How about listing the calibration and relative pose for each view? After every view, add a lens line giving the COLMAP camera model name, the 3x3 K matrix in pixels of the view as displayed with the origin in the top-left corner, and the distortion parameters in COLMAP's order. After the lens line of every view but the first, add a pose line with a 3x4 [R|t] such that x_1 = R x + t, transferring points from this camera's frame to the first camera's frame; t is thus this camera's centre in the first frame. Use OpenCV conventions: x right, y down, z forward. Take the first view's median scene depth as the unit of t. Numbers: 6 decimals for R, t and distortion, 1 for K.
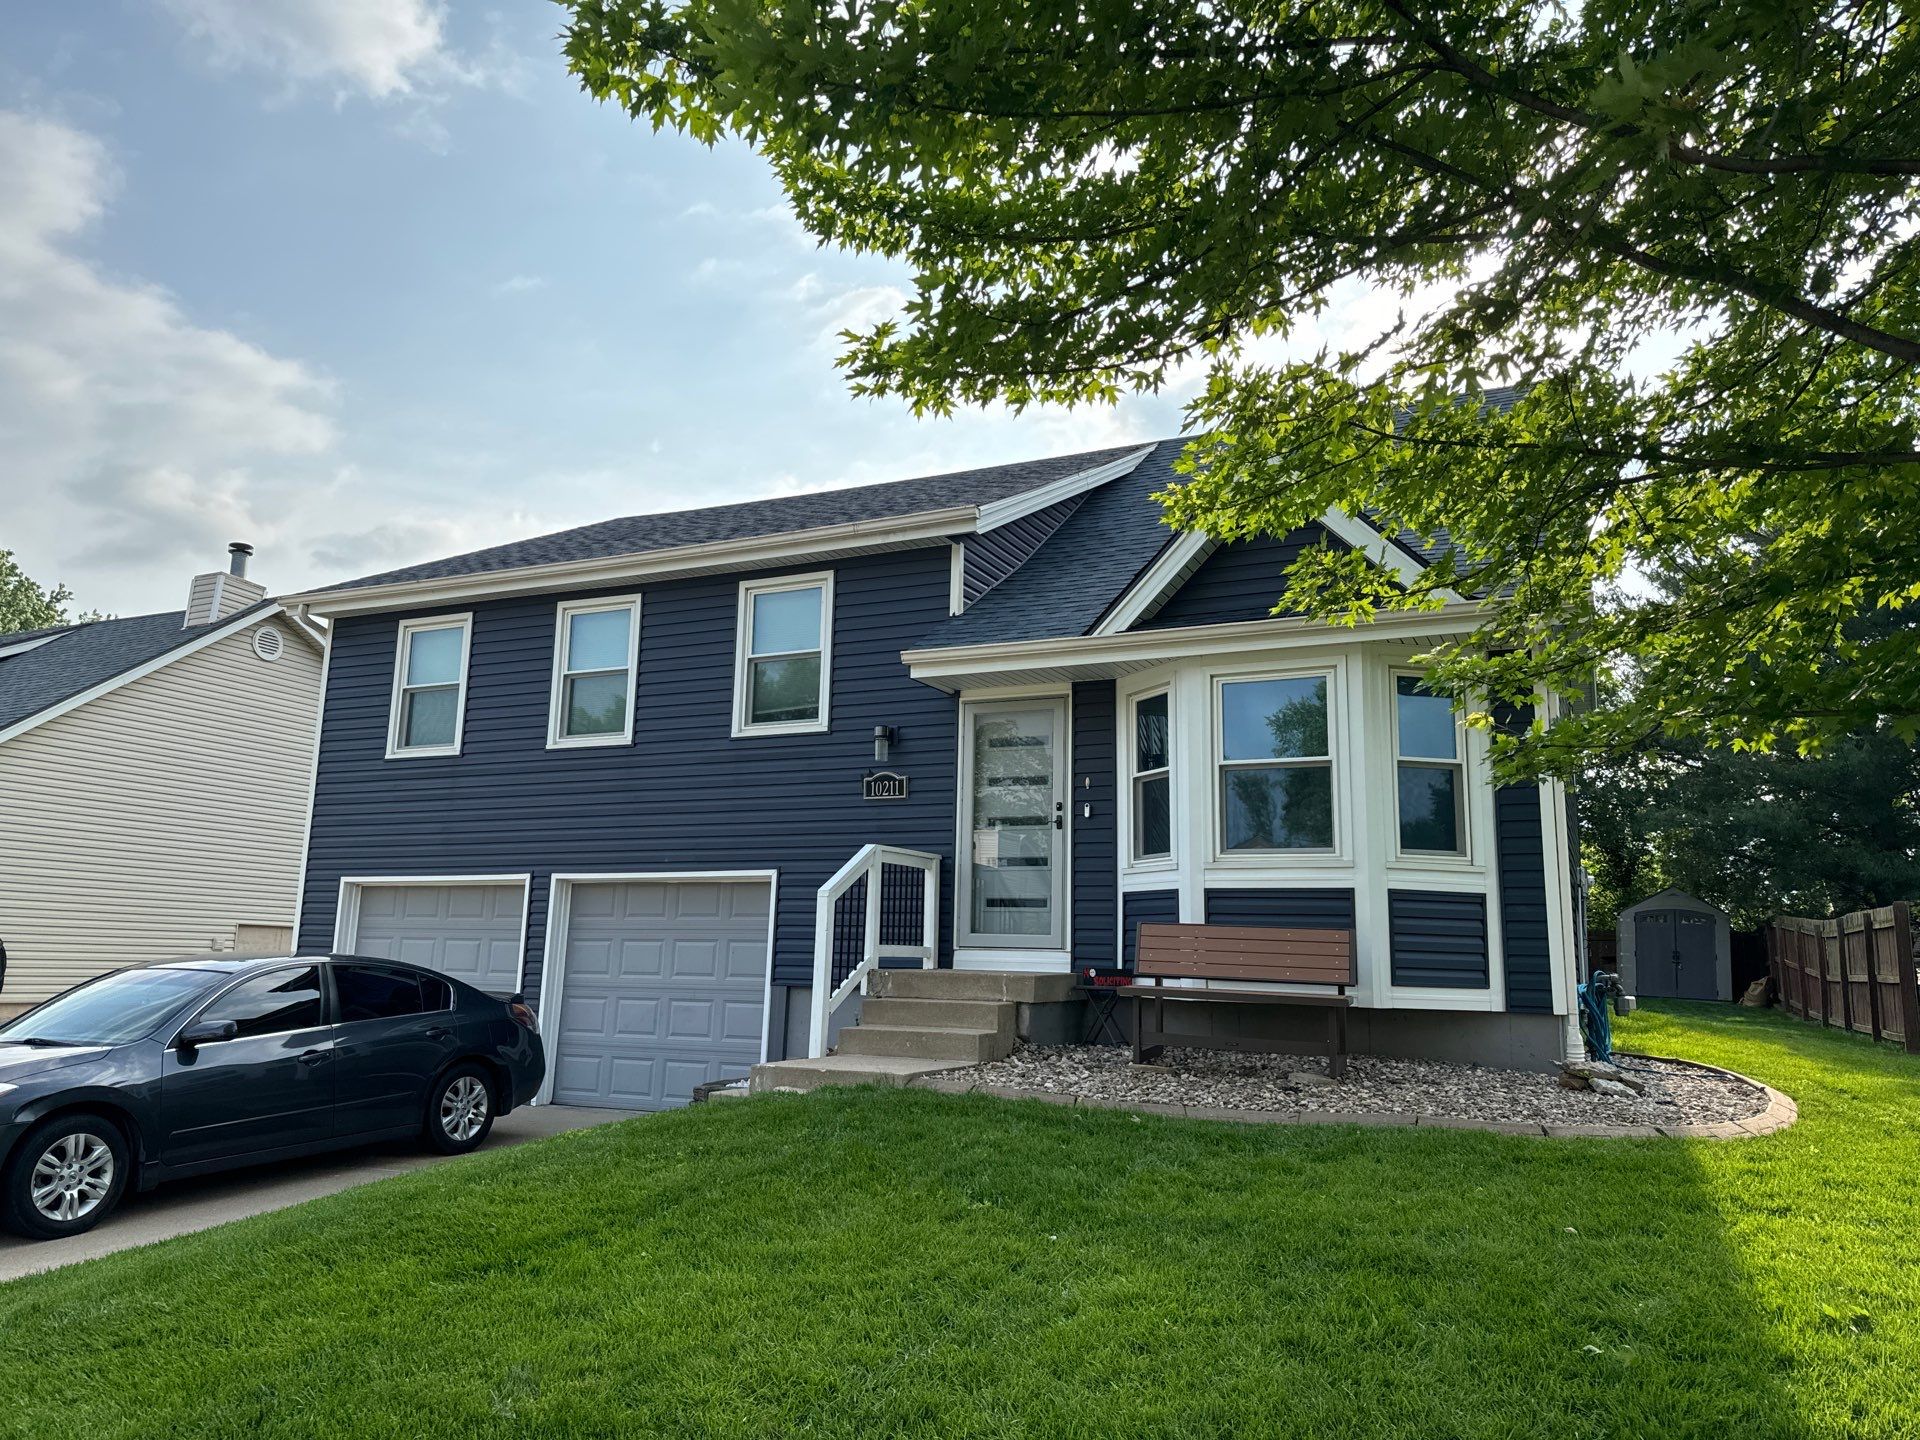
lens RADIAL K [[1350.1, 0, 948.3], [0, 1350.1, 717.1], [0, 0, 1]] dist [0.058250, -0.053980]
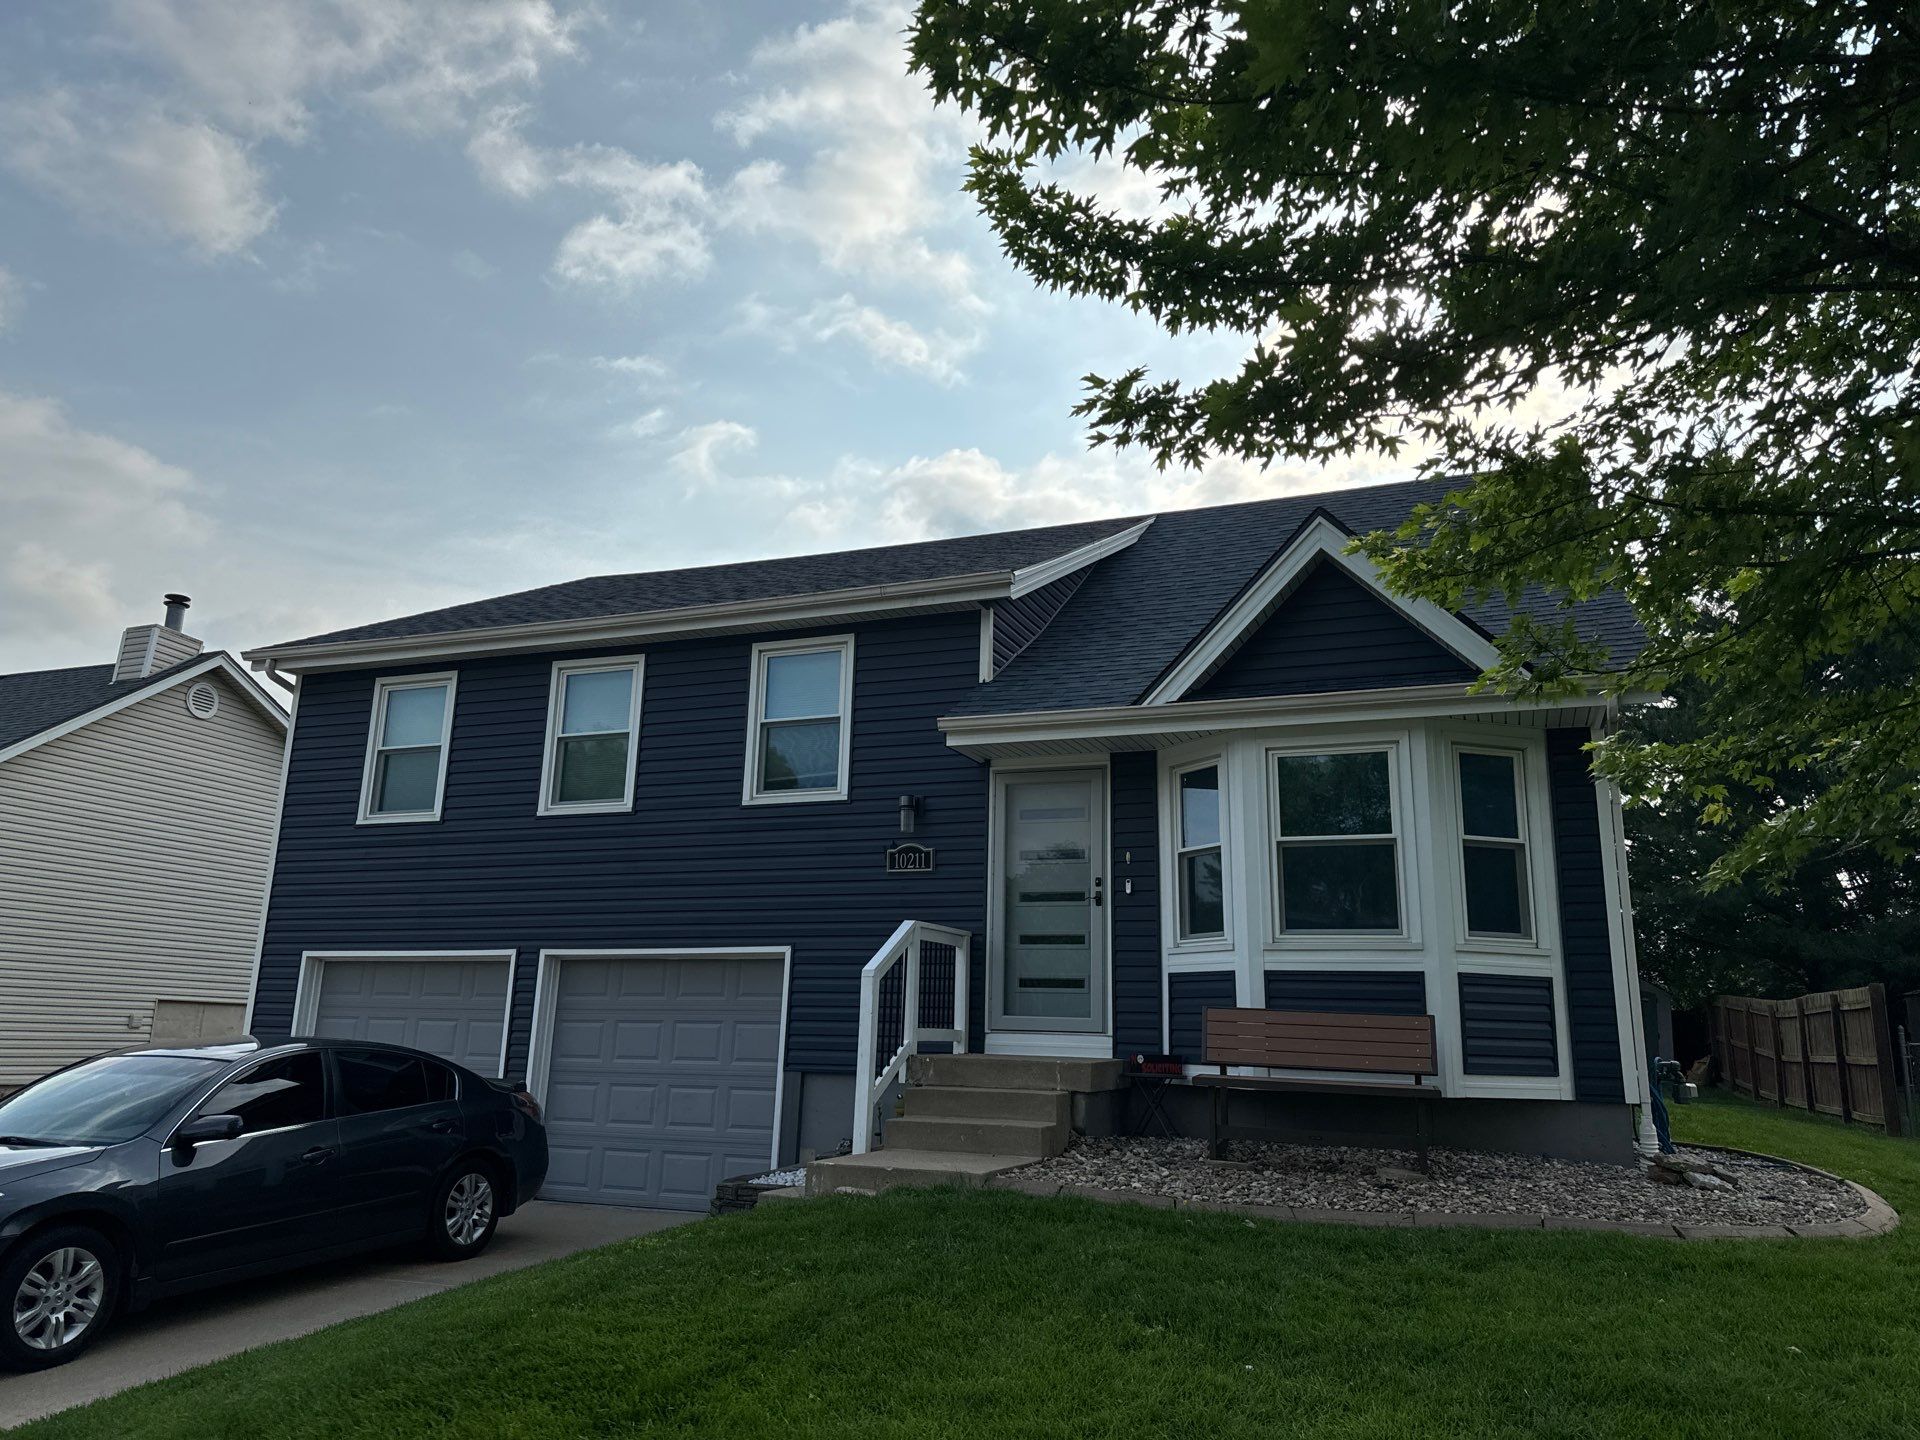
lens RADIAL K [[1350.1, 0, 949.5], [0, 1350.1, 704.2], [0, 0, 1]] dist [0.058250, -0.053980]
pose [[0.997466, 0.017553, 0.068947, -0.093706], [-0.013347, 0.998049, -0.060995, -0.000448], [-0.069883, 0.059920, 0.995754, 0.039418]]
